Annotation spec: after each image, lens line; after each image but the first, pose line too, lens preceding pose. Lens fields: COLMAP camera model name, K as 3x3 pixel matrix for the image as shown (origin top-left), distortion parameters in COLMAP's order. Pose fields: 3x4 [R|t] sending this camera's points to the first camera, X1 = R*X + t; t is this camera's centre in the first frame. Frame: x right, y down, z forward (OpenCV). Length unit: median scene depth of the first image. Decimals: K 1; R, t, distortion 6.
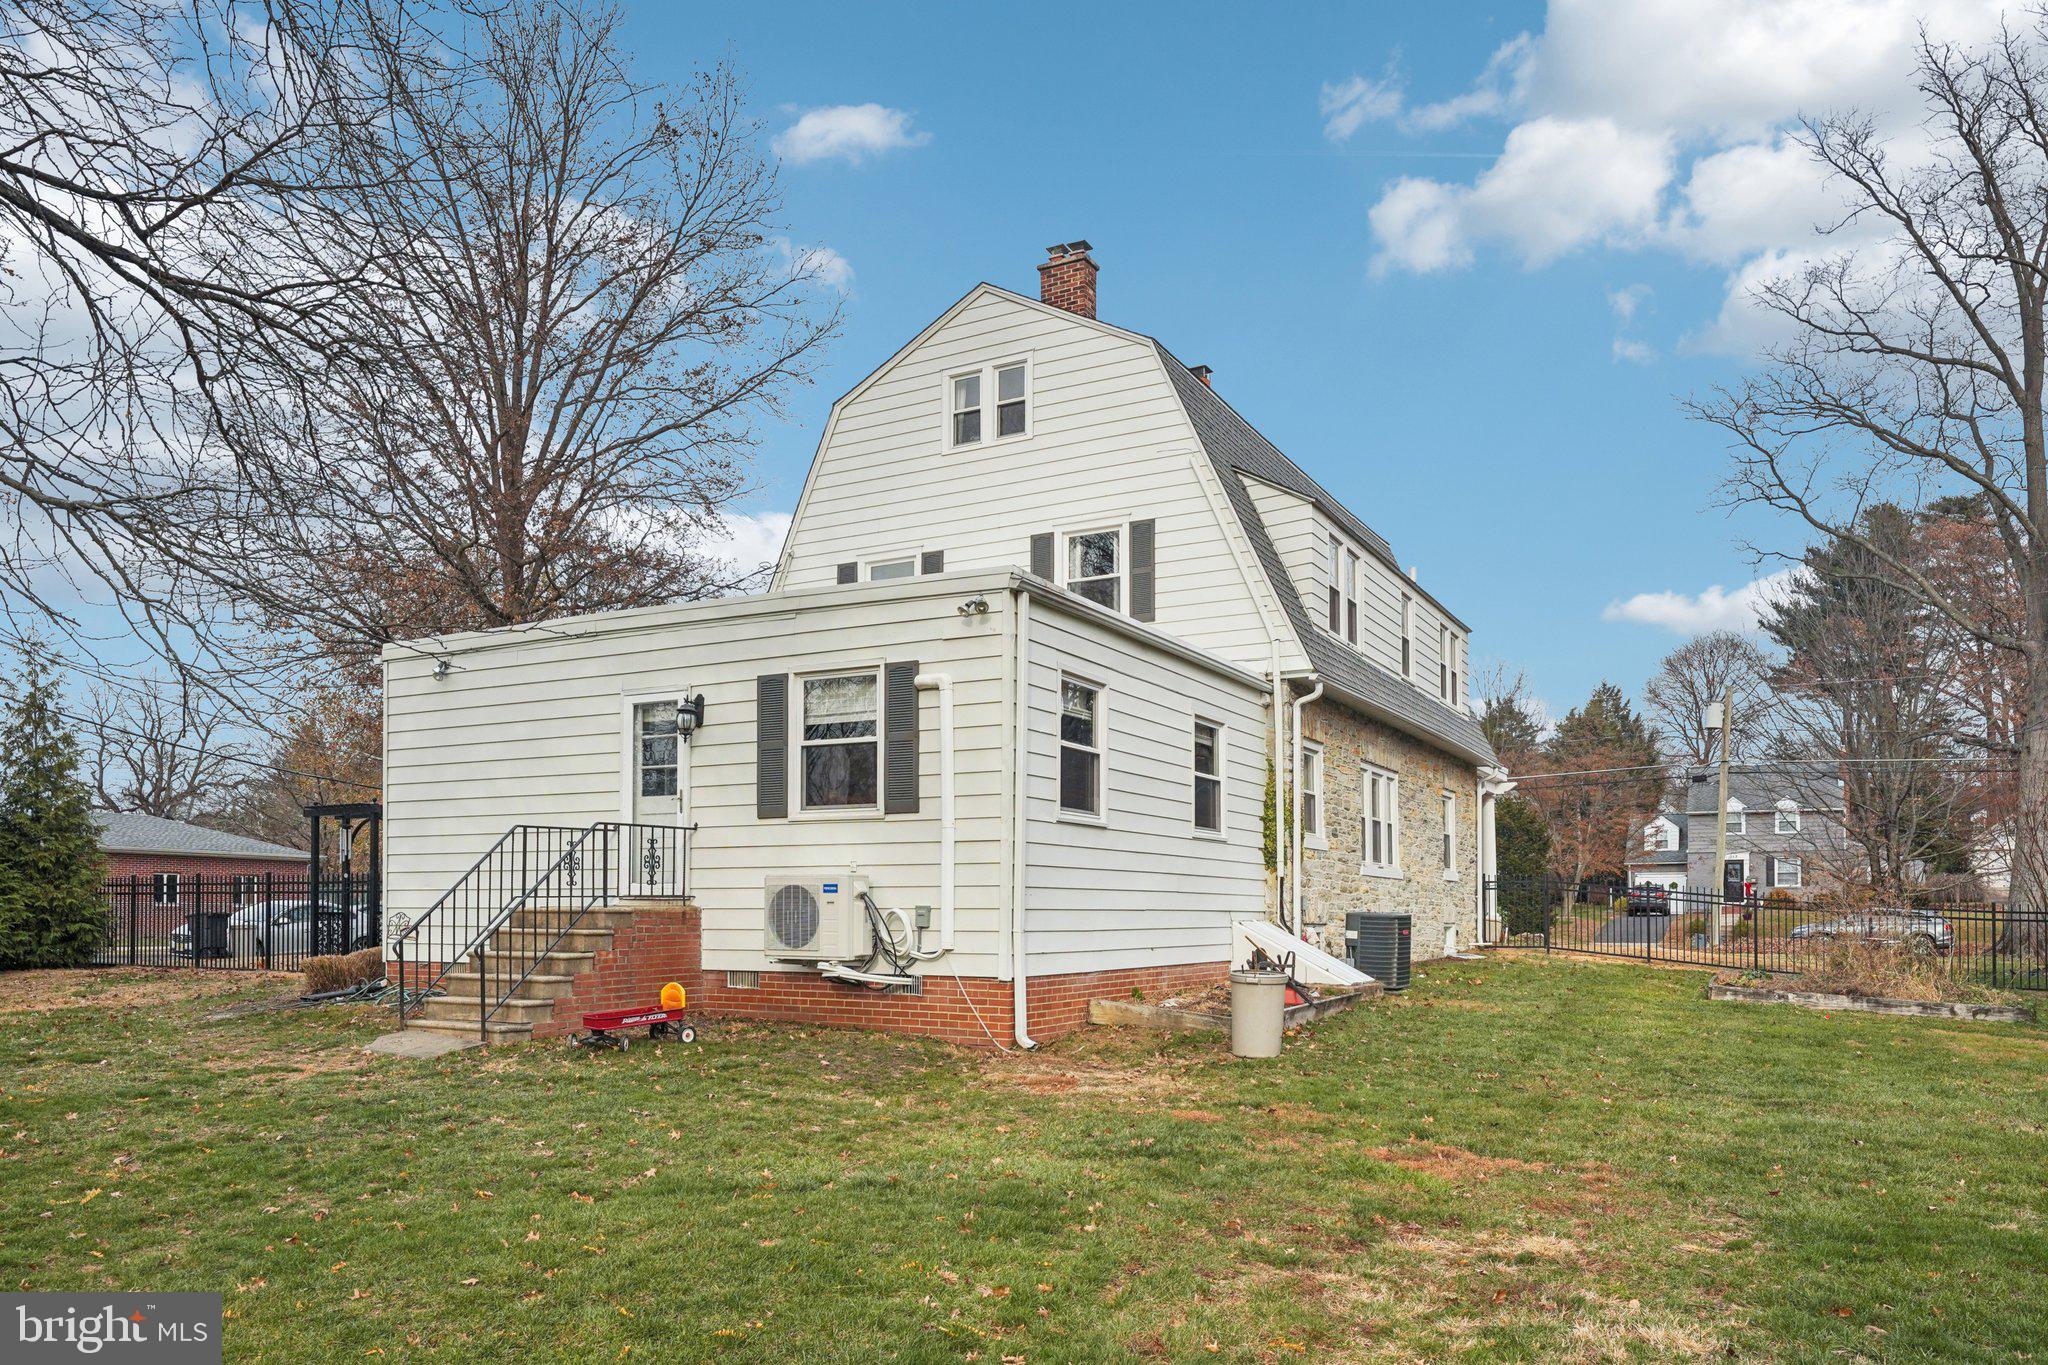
lens RADIAL K [[1447.7, 0, 1026.6], [0, 1447.7, 909.8], [0, 0, 1]] dist [-0.000548, -0.002587]
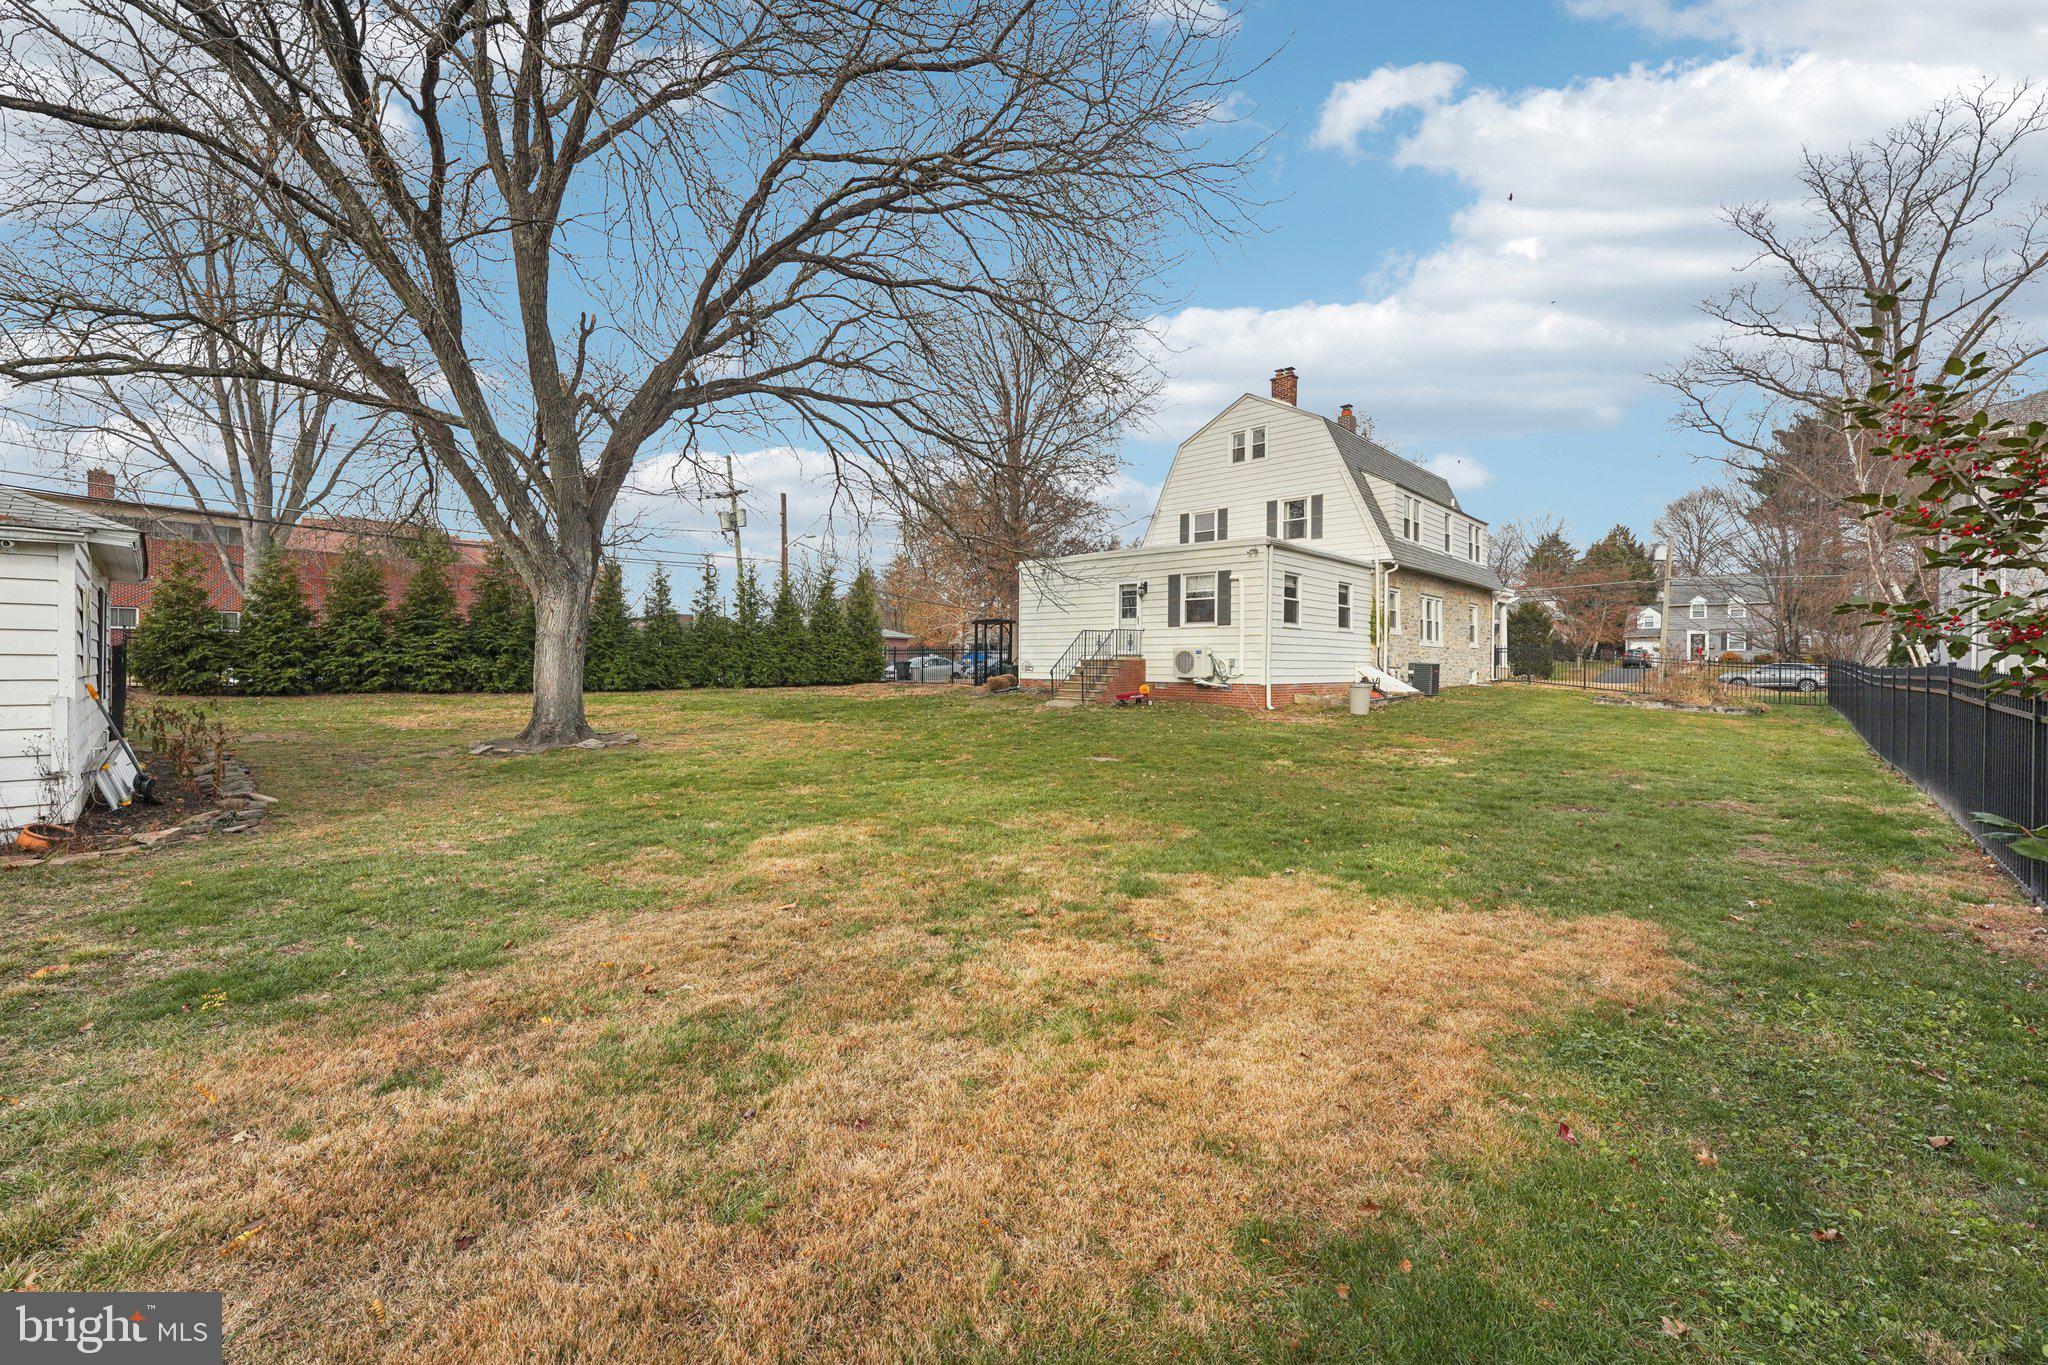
lens RADIAL K [[863.6, 0, 1014.1], [0, 863.6, 678.3], [0, 0, 1]] dist [0.000436, 0.000209]
pose [[0.967450, 0.009008, -0.252900, -0.051981], [-0.004577, 0.999826, 0.018104, 0.006417], [0.253019, -0.016357, 0.967323, -0.650585]]
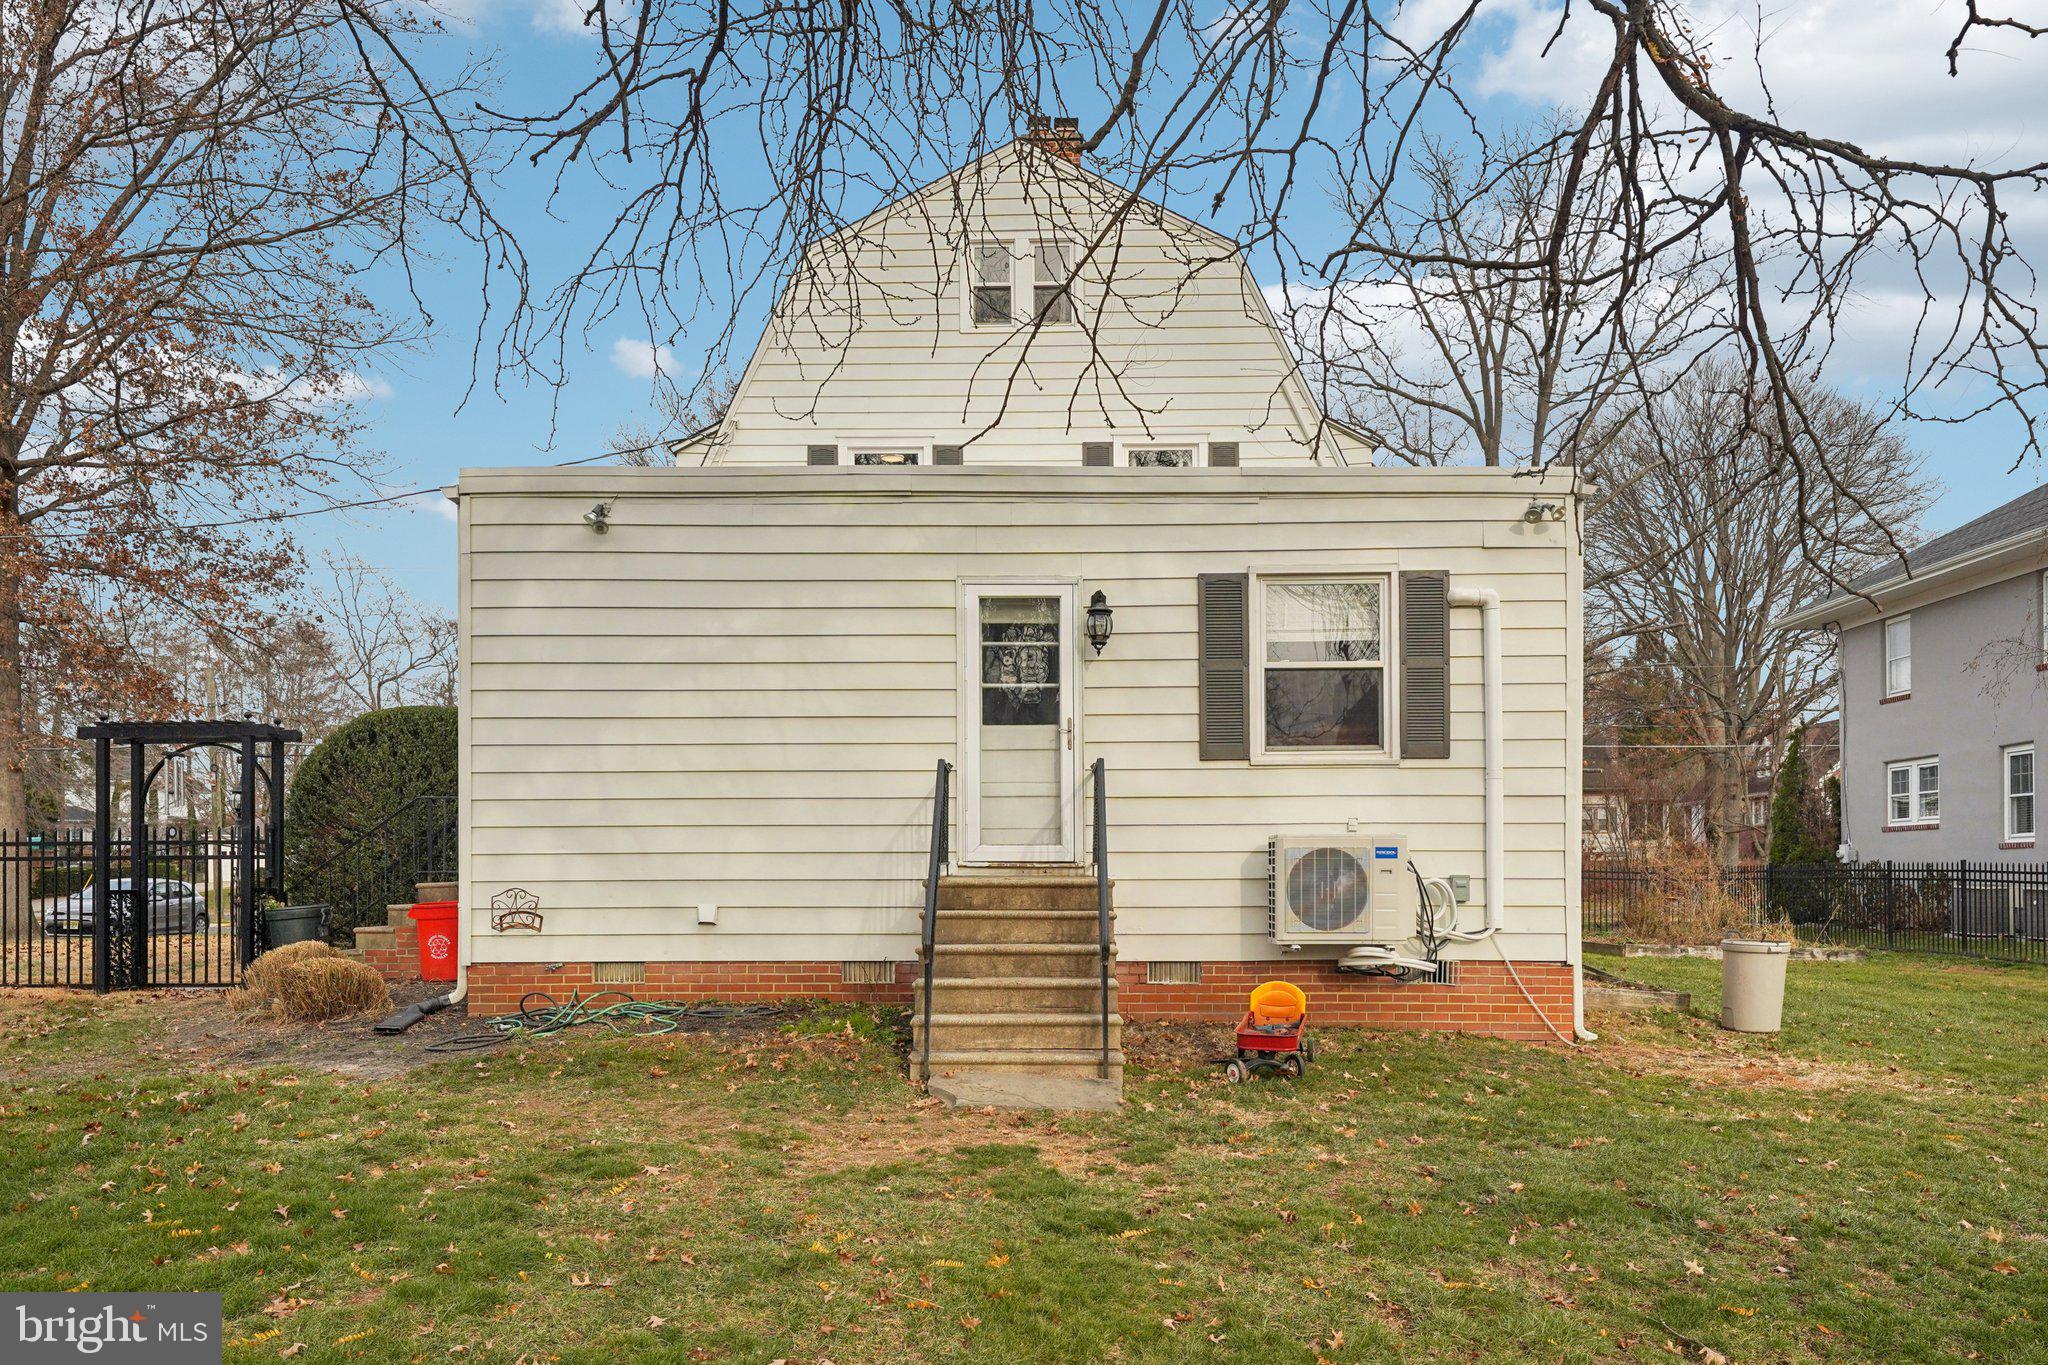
lens RADIAL K [[1434.3, 0, 1022.7], [0, 1434.3, 859.3], [0, 0, 1]] dist [-0.001439, -0.001063]
pose [[0.891218, -0.005078, 0.453546, -0.599420], [0.007302, 0.999968, -0.003152, -0.009095], [-0.453516, 0.006121, 0.891227, 0.363107]]
